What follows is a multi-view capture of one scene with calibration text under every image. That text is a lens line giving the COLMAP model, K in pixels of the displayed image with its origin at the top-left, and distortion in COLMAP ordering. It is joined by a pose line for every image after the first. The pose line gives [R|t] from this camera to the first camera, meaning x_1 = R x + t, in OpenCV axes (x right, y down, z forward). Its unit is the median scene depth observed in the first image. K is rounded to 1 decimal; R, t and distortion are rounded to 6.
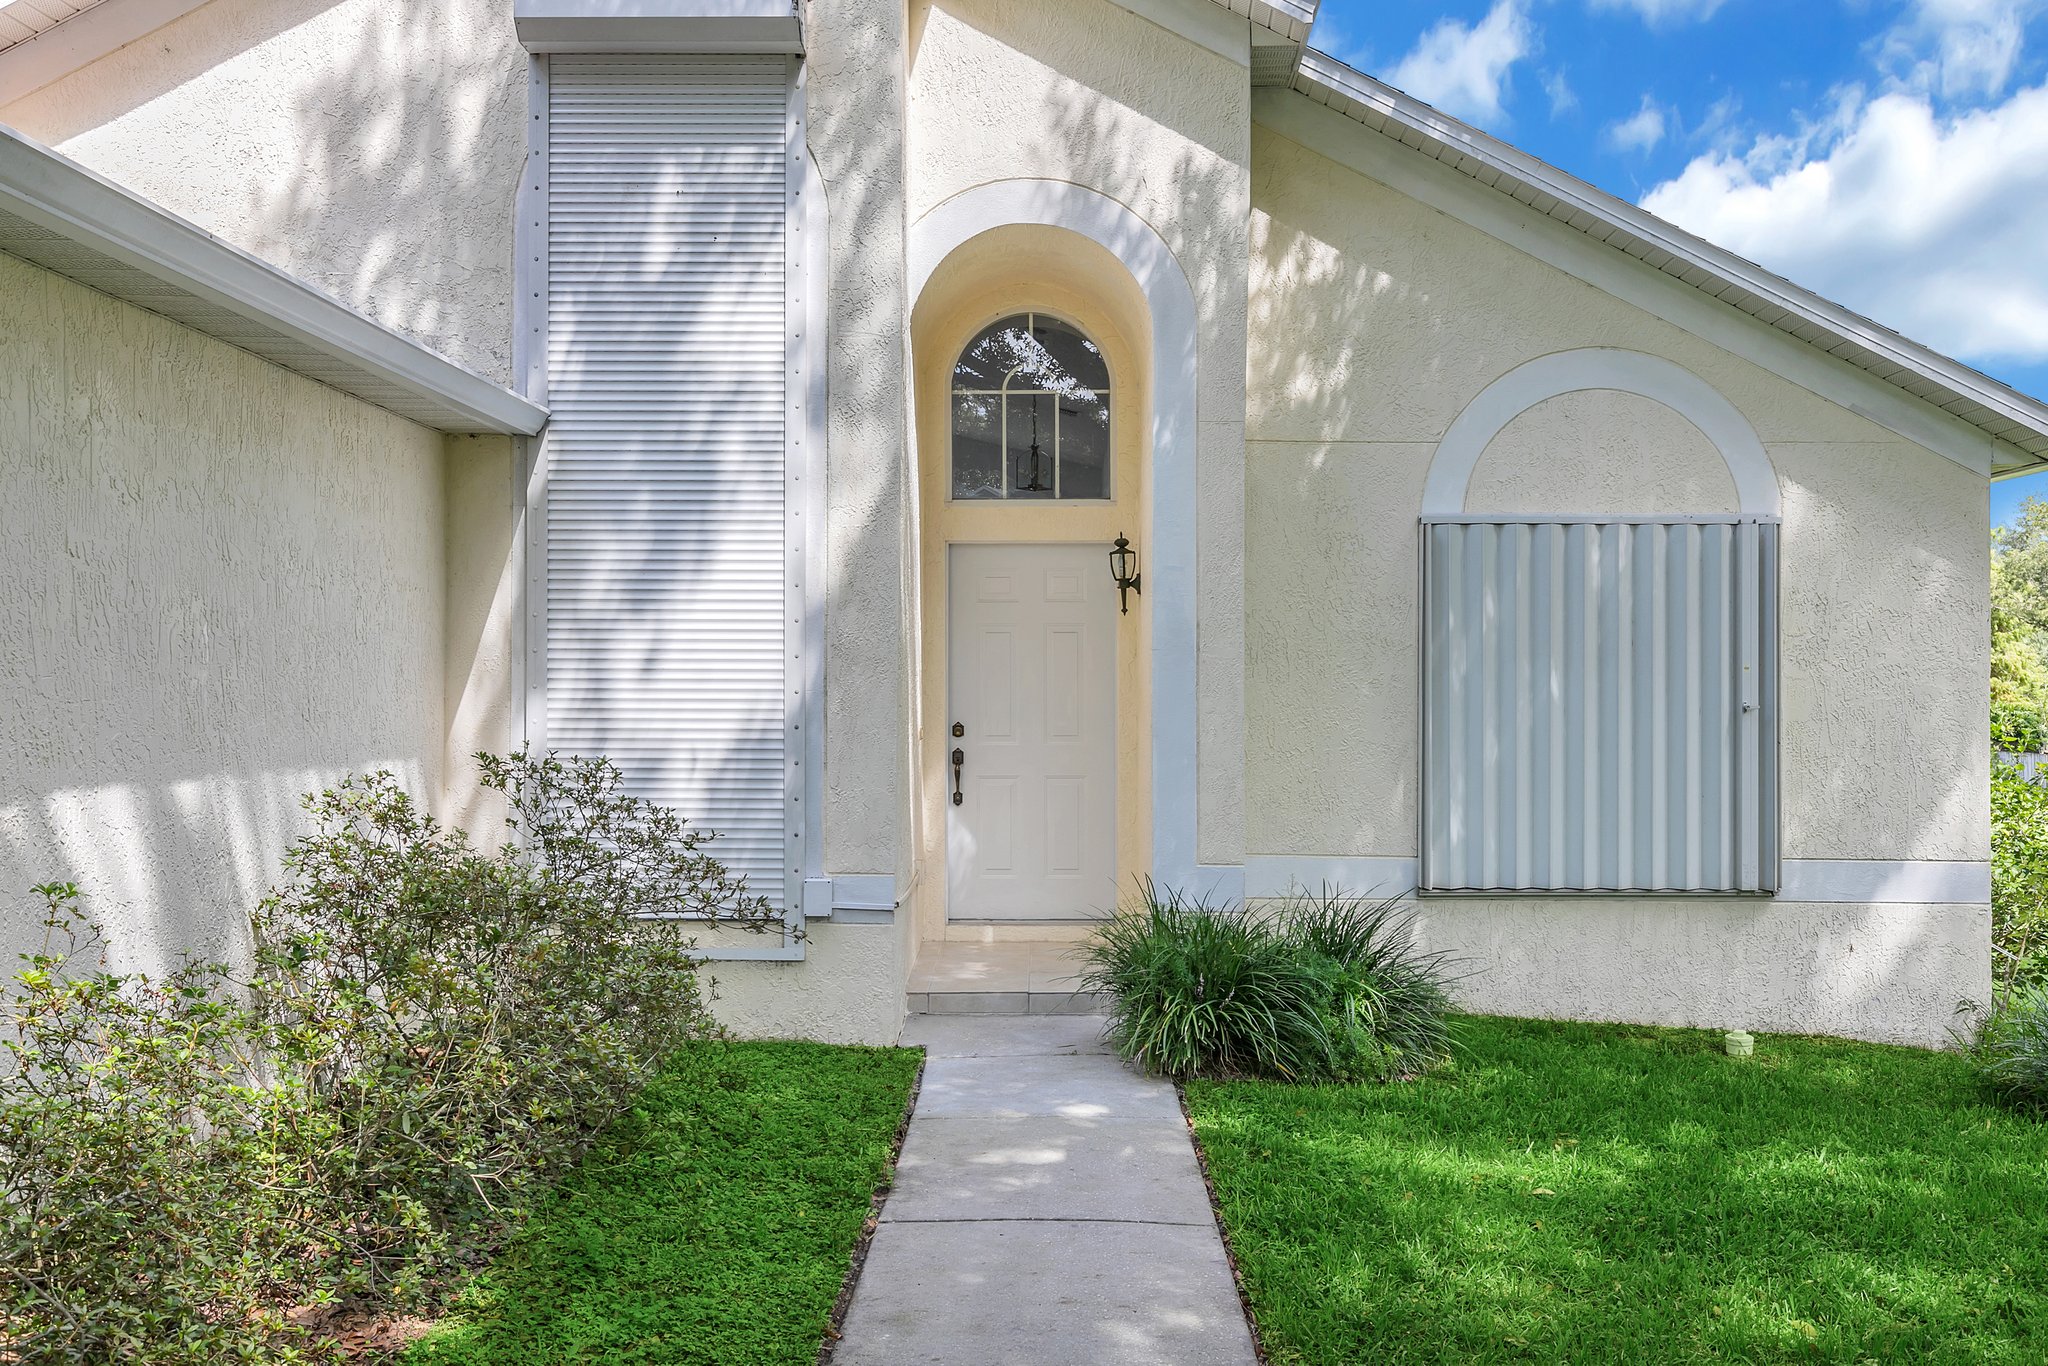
lens RADIAL K [[1876.1, 0, 1027.3], [0, 1876.1, 681.5], [0, 0, 1]] dist [0.025841, -0.008588]
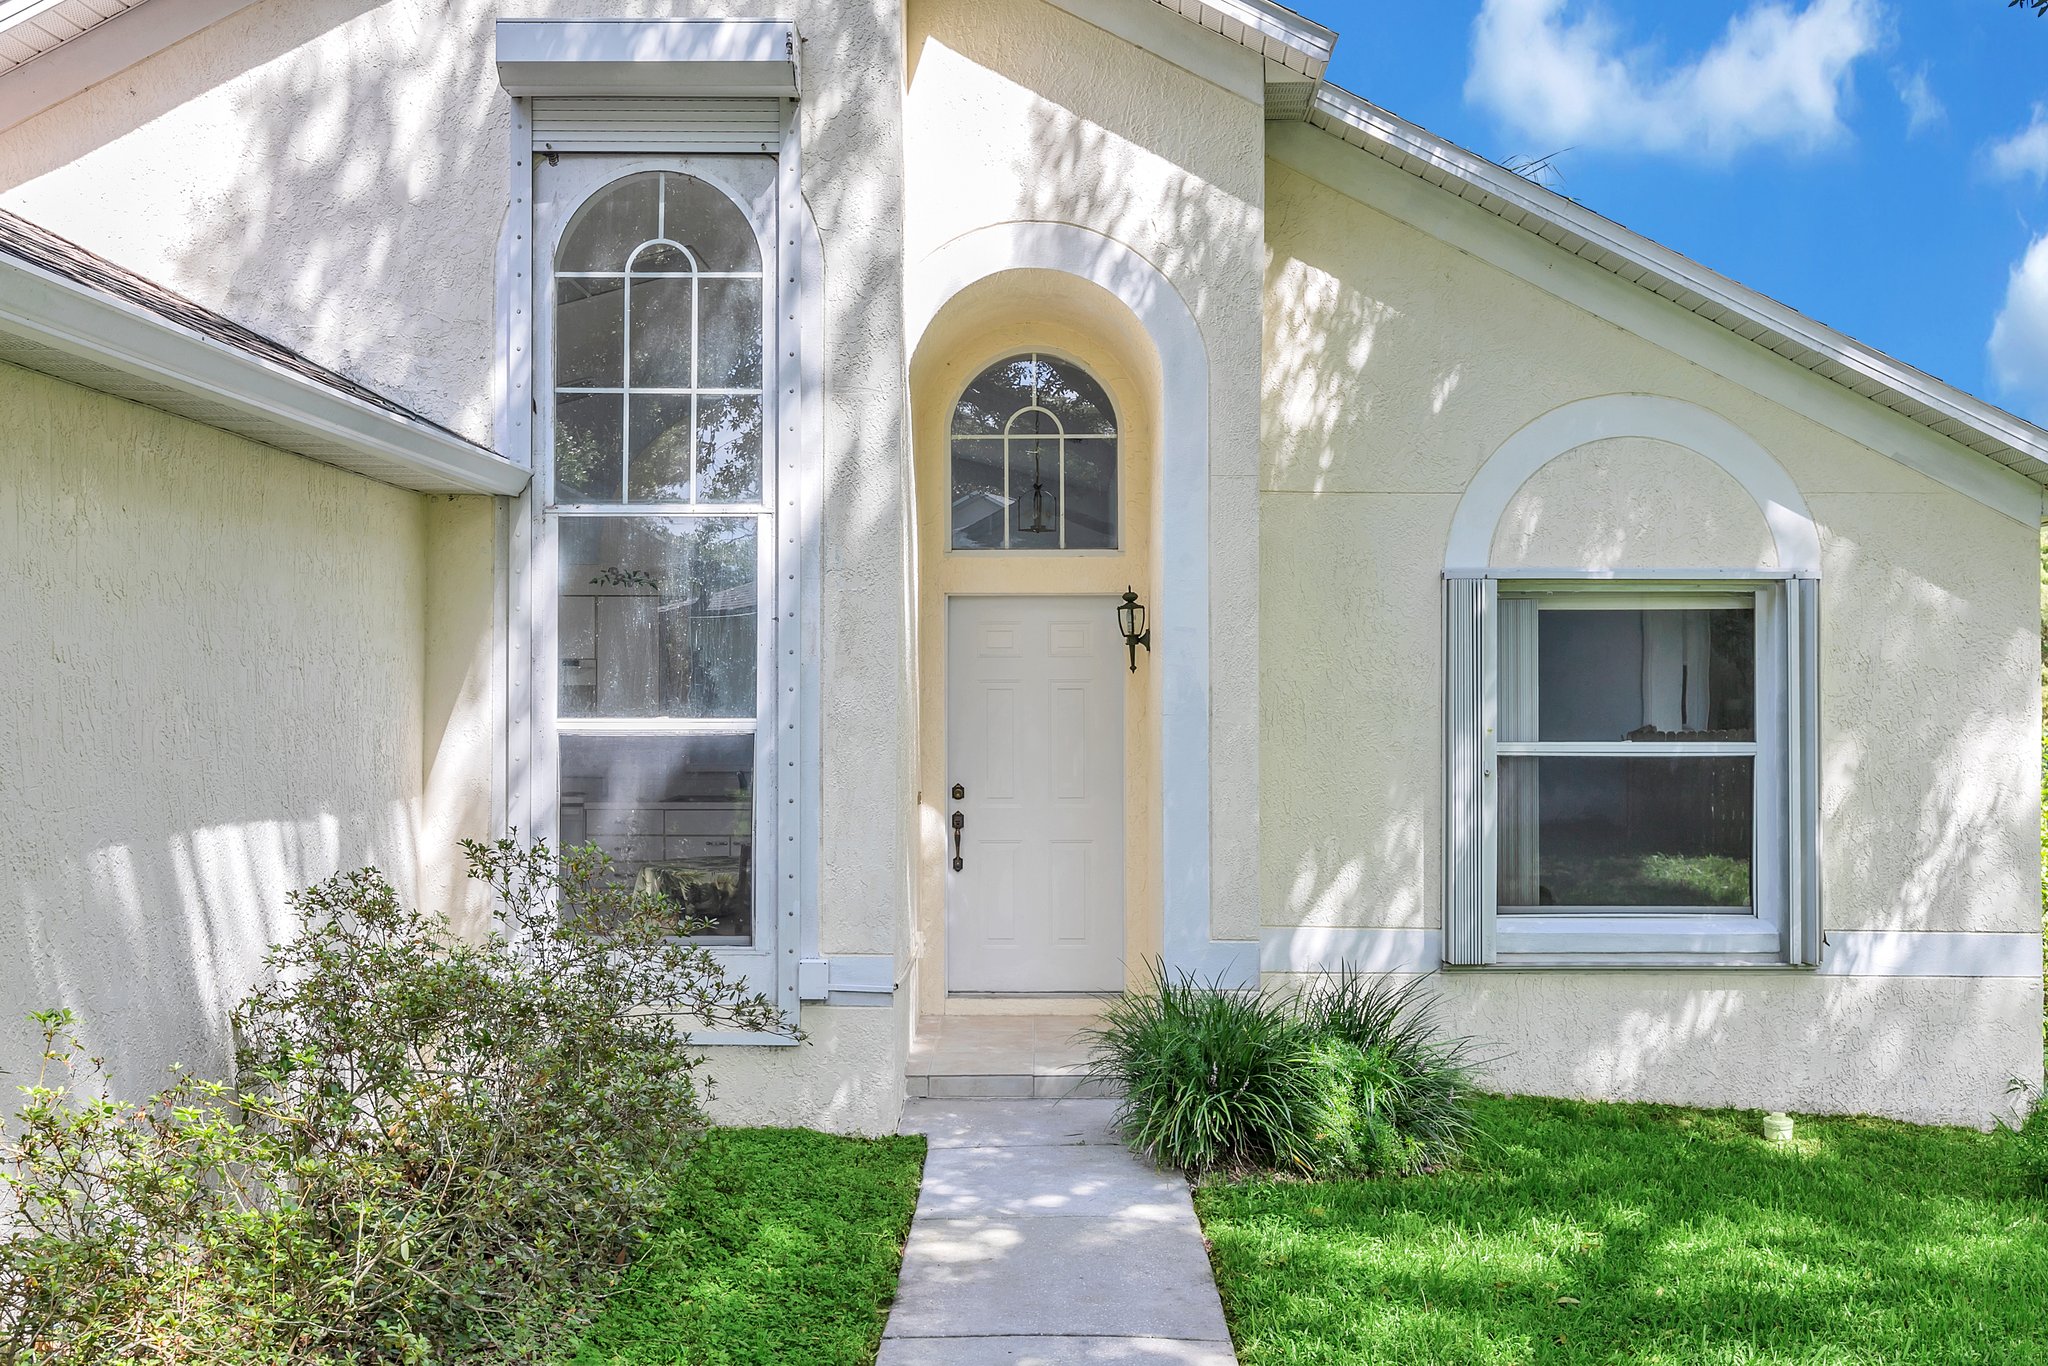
lens RADIAL K [[2026.9, 0, 1030.4], [0, 2026.9, 685.7], [0, 0, 1]] dist [0.023345, 0.000000]
pose [[0.999996, -0.001273, 0.002404, -0.003431], [0.001284, 0.999989, -0.004568, -0.030188], [-0.002399, 0.004571, 0.999987, -0.034689]]
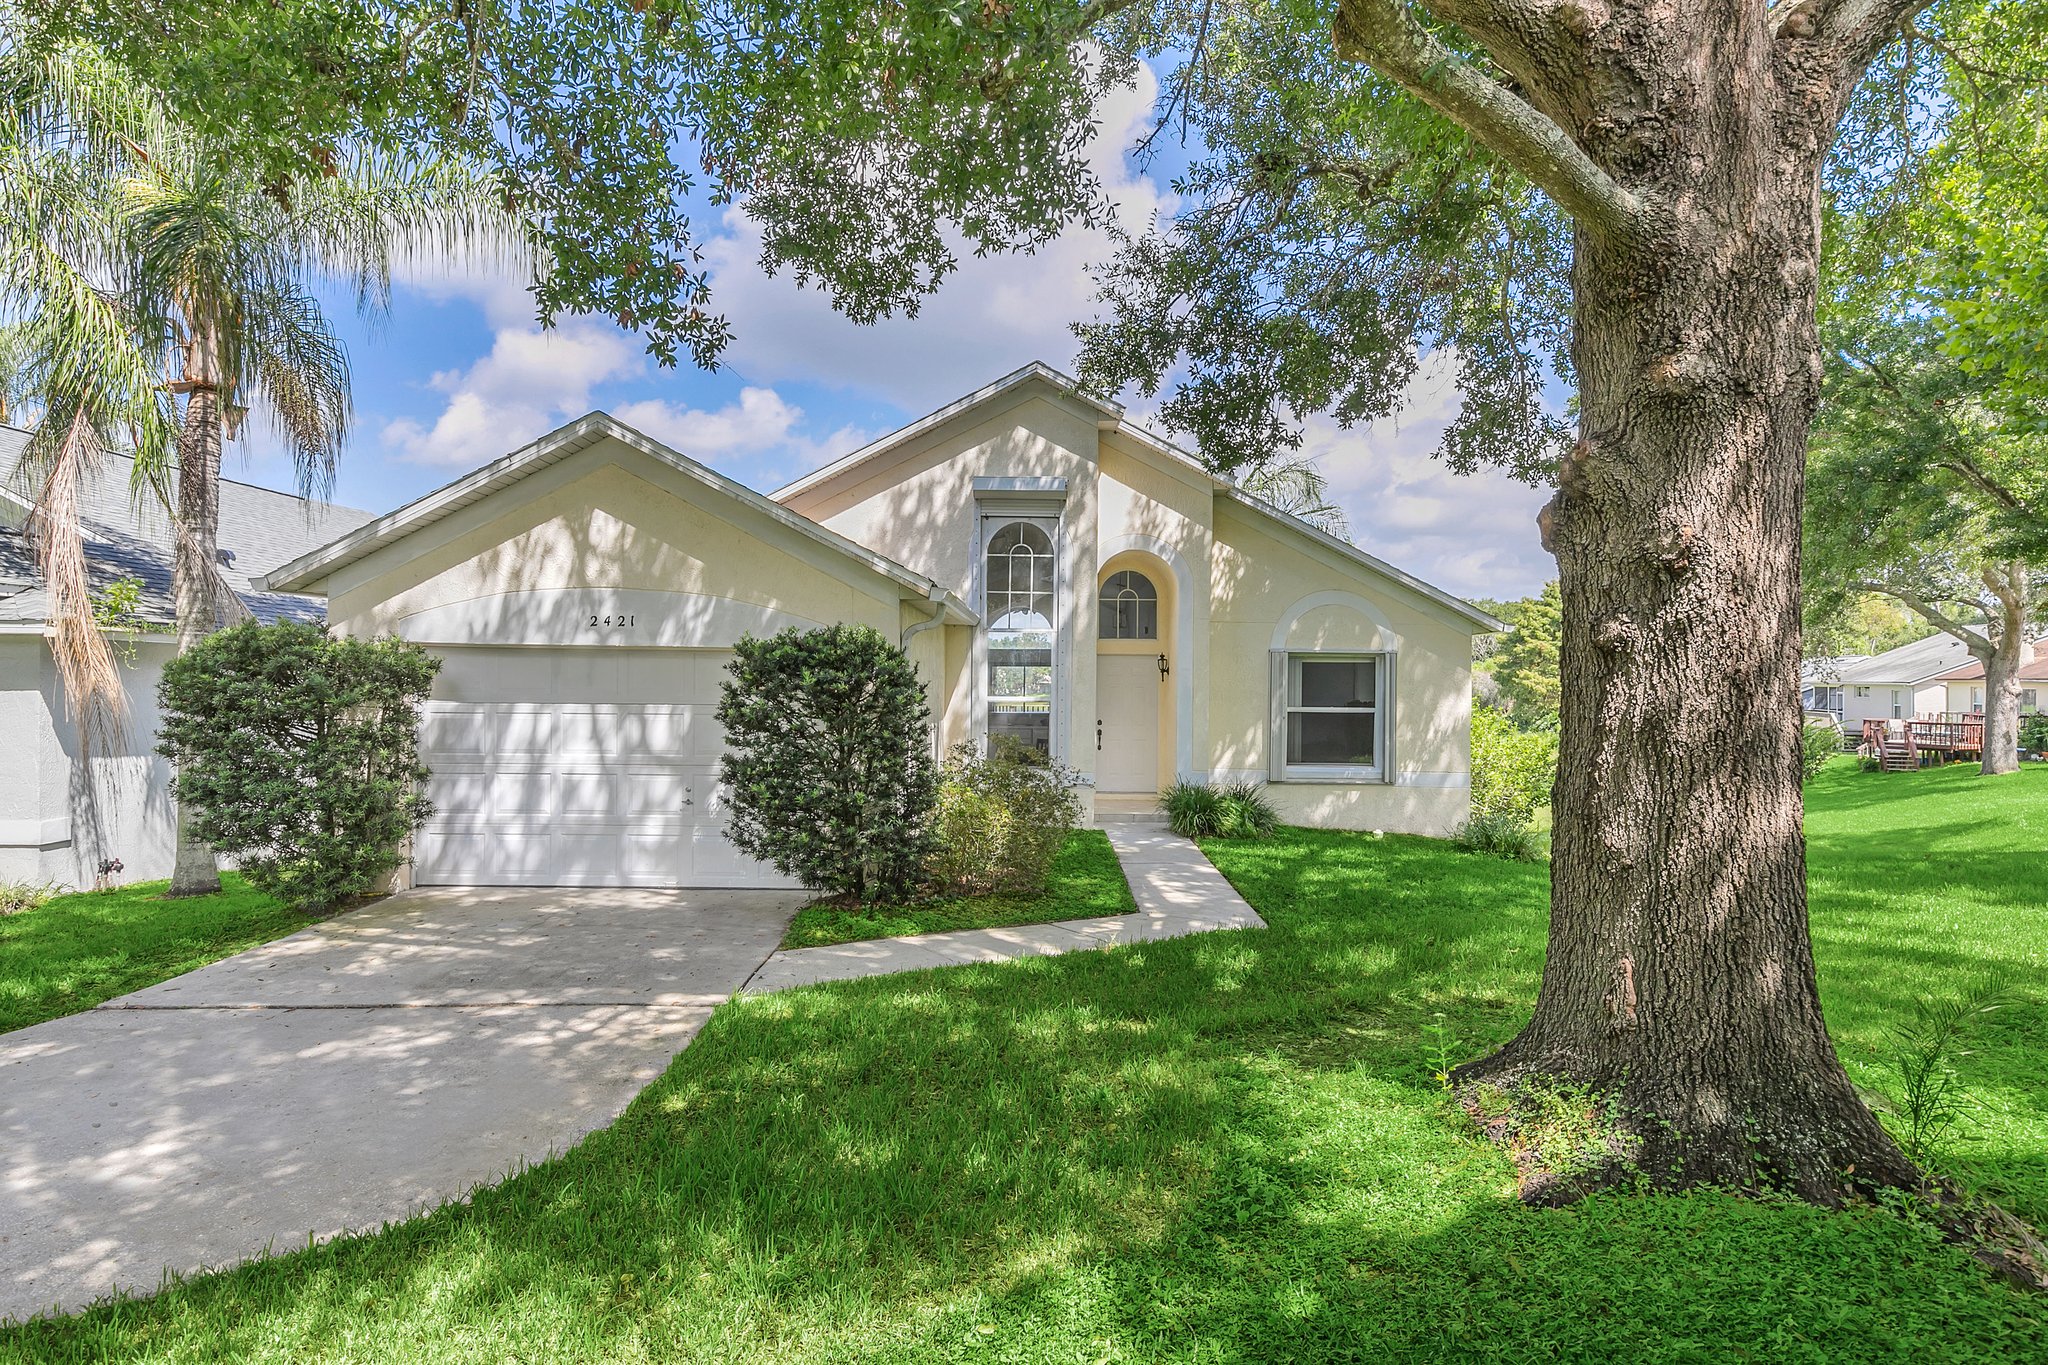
lens RADIAL K [[1143.2, 0, 1038.7], [0, 1143.2, 650.6], [0, 0, 1]] dist [0.028439, -0.001569]
pose [[0.999805, 0.009625, 0.017243, -0.211191], [-0.009281, 0.999759, -0.019894, -0.055986], [-0.017431, 0.019730, 0.999653, -0.913961]]
